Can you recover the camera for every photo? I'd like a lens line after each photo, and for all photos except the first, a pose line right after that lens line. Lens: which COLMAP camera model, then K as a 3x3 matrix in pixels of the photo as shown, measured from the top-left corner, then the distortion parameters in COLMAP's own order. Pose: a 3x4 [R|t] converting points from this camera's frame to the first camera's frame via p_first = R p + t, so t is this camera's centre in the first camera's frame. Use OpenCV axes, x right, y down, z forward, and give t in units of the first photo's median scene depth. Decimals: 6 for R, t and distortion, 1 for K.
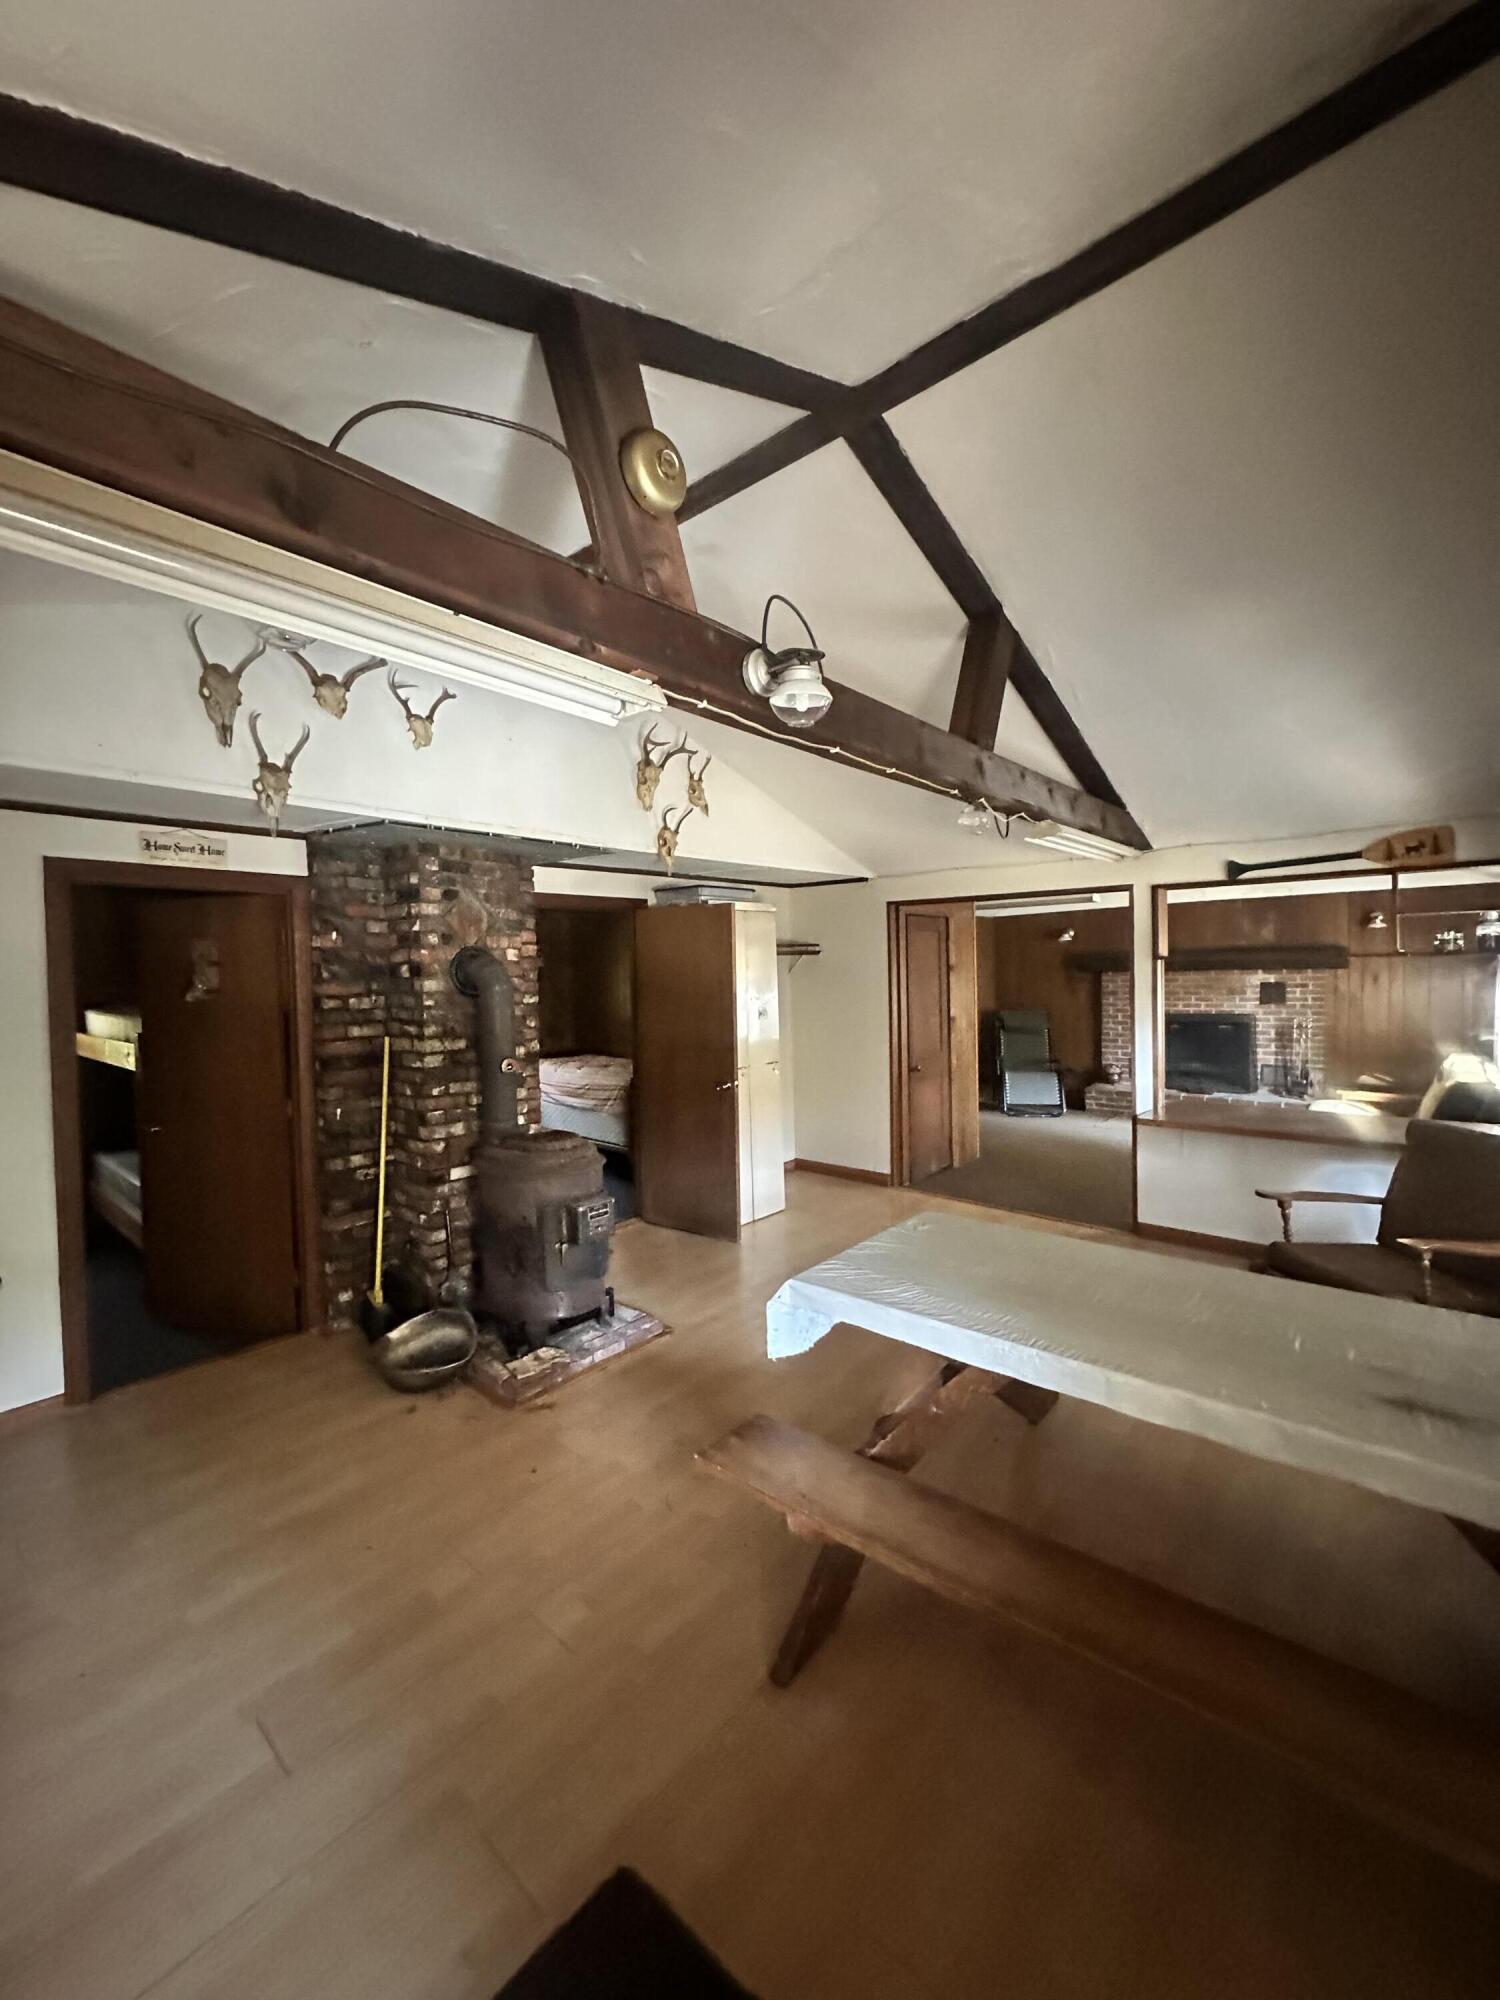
lens RADIAL K [[799.8, 0, 748.2], [0, 799.8, 997.7], [0, 0, 1]] dist [-0.002852, -0.000082]
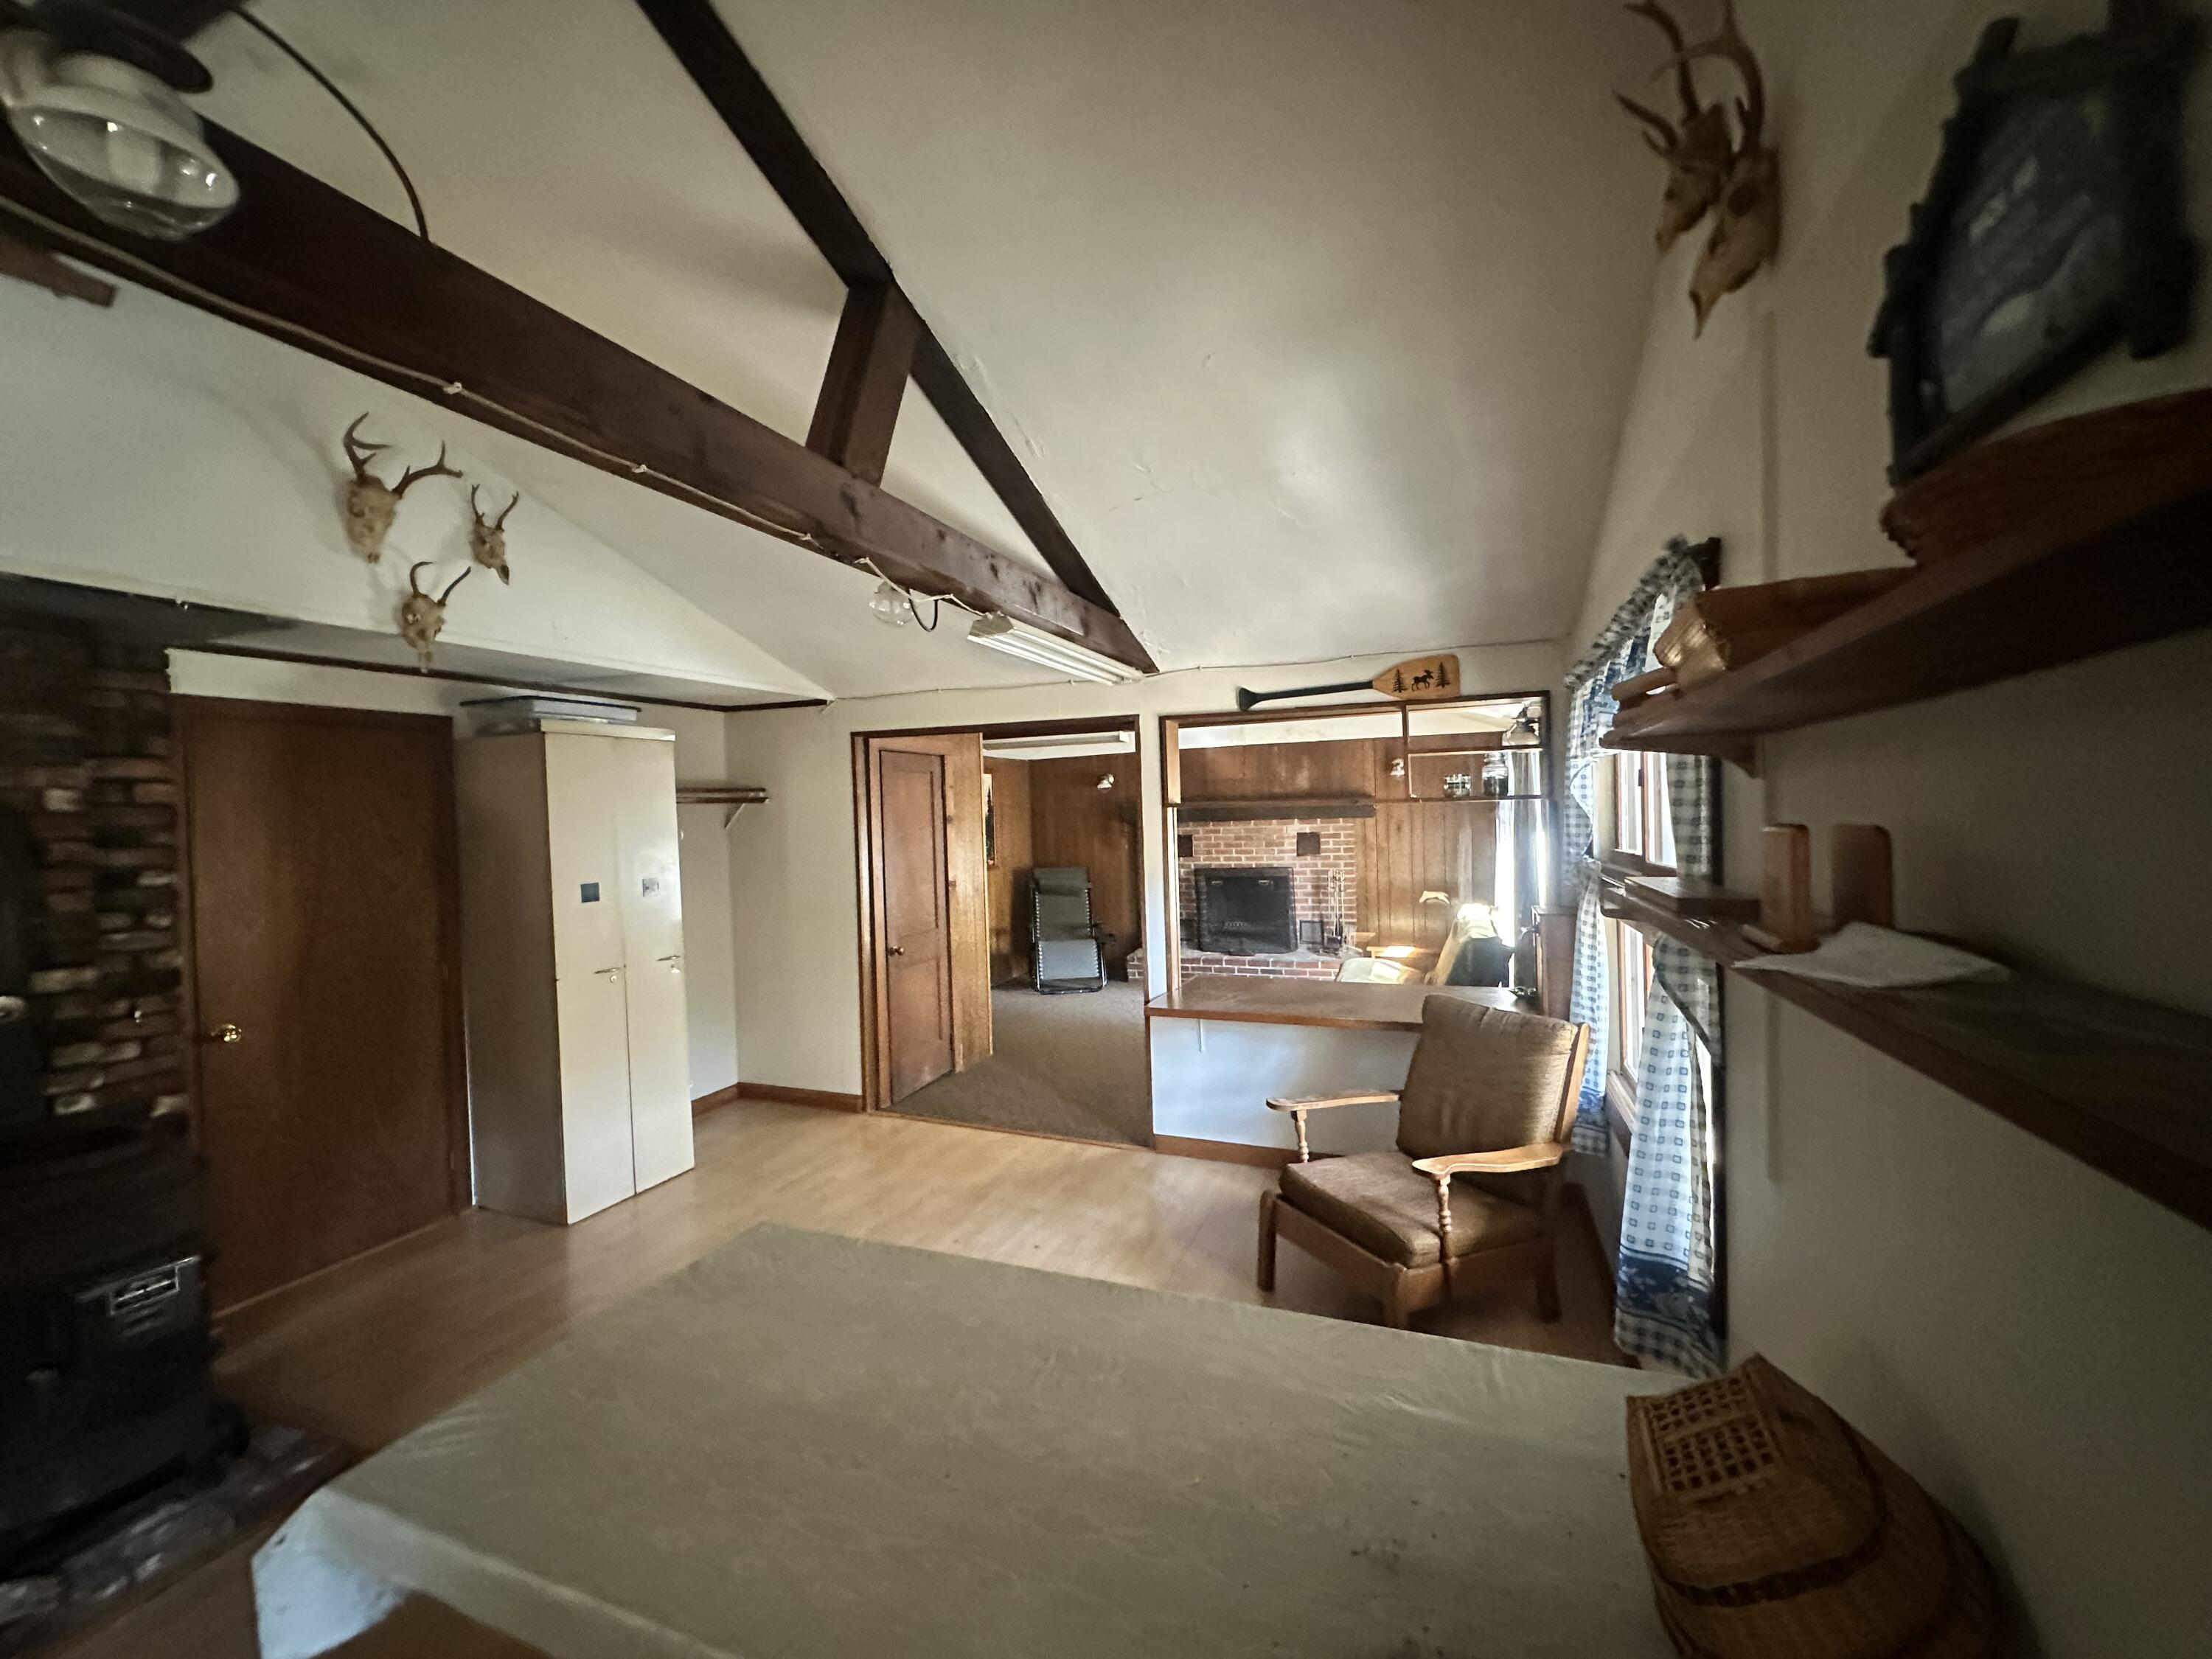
lens RADIAL K [[884.6, 0, 1104.1], [0, 884.6, 828.3], [0, 0, 1]] dist [-0.002852, -0.000082]
pose [[0.943889, -0.010195, 0.330105, 0.184065], [0.019582, 0.999493, -0.025123, -0.005858], [-0.329682, 0.030177, 0.943610, 0.206176]]
